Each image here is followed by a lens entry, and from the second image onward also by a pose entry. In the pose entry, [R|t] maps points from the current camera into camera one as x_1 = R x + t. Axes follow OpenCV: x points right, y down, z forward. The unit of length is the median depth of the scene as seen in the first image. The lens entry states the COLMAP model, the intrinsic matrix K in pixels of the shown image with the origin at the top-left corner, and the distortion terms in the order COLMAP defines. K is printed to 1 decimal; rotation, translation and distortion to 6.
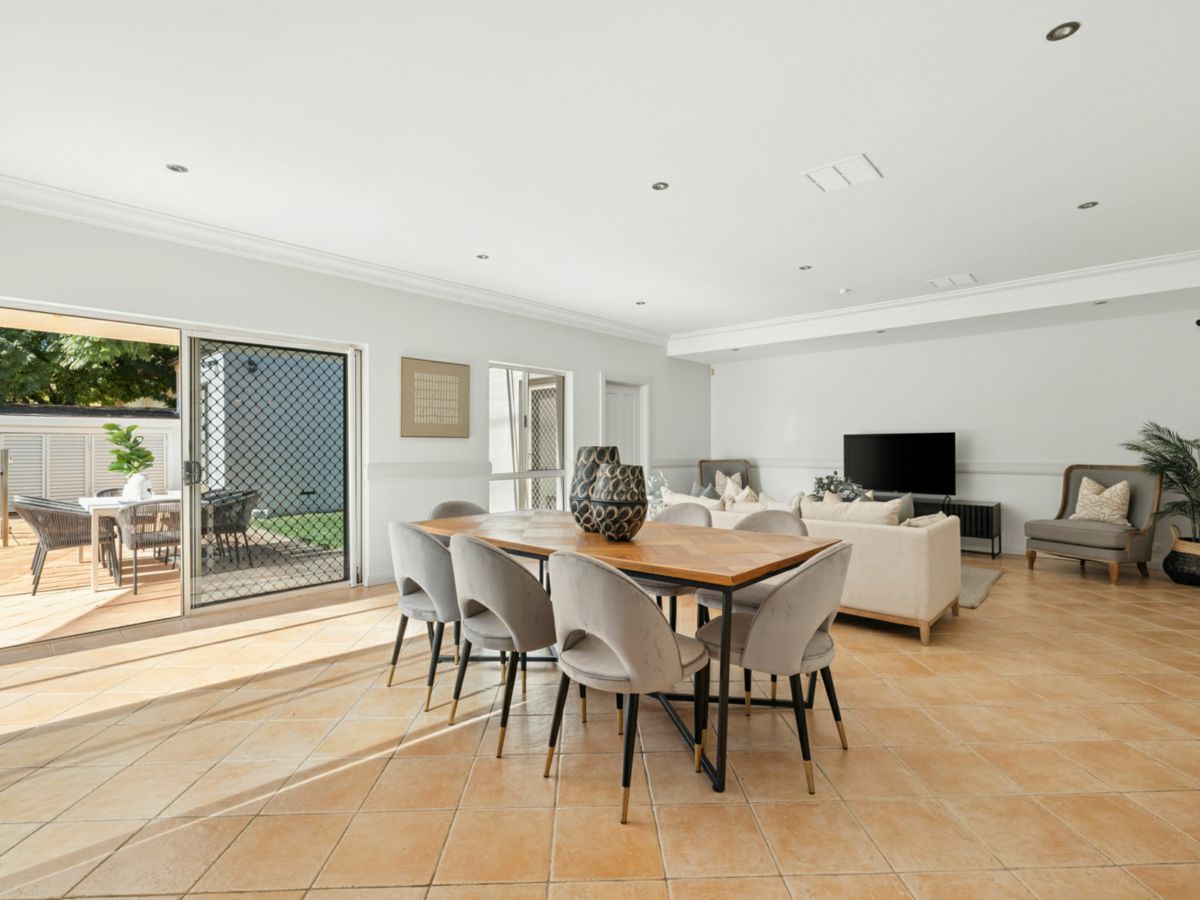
lens RADIAL K [[567.8, 0, 599.8], [0, 567.8, 446.6], [0, 0, 1]] dist [-0.004669, 0.000374]
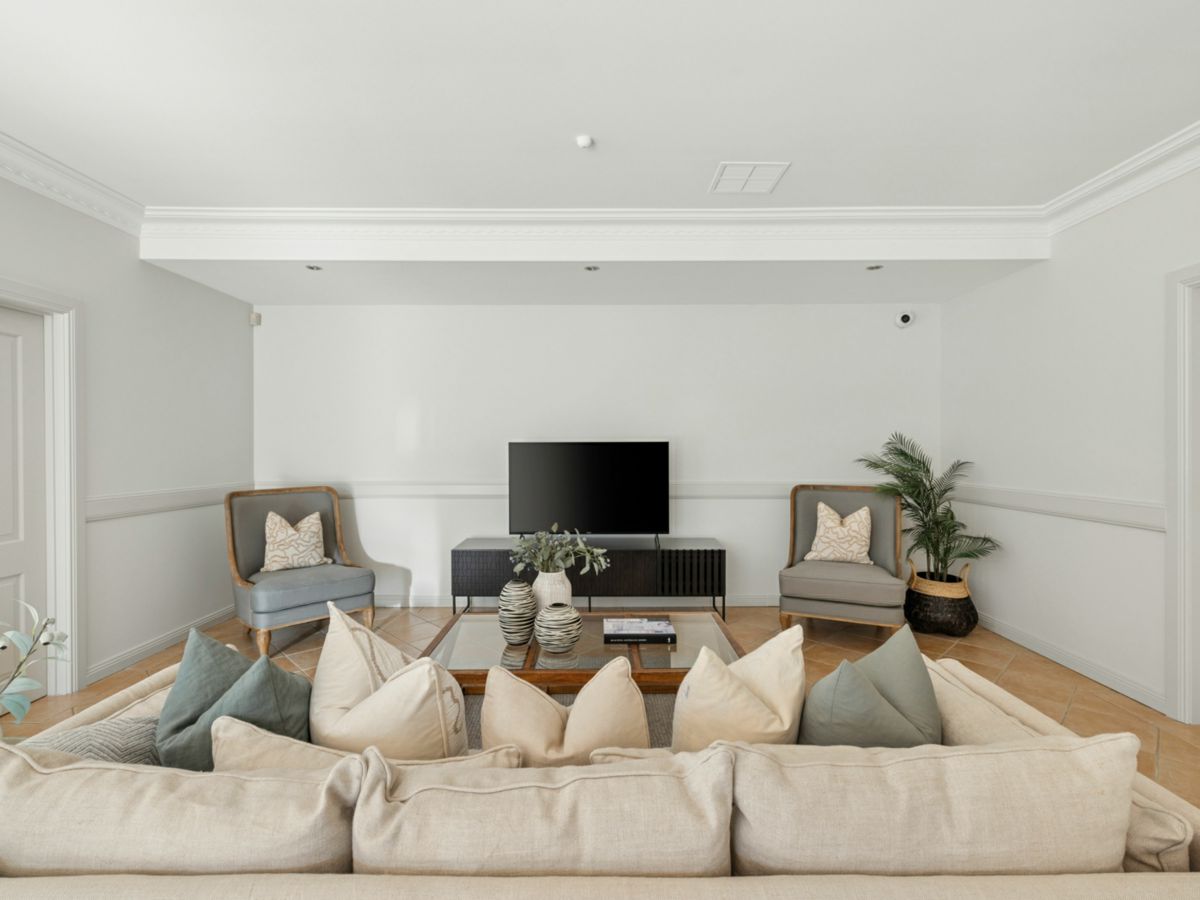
lens RADIAL K [[567.8, 0, 599.5], [0, 567.8, 446.4], [0, 0, 1]] dist [-0.004669, 0.000374]
pose [[0.735844, -0.003608, 0.677142, 0.110922], [0.000791, 0.999990, 0.004469, -0.023203], [-0.677151, -0.002753, 0.735839, 0.584054]]
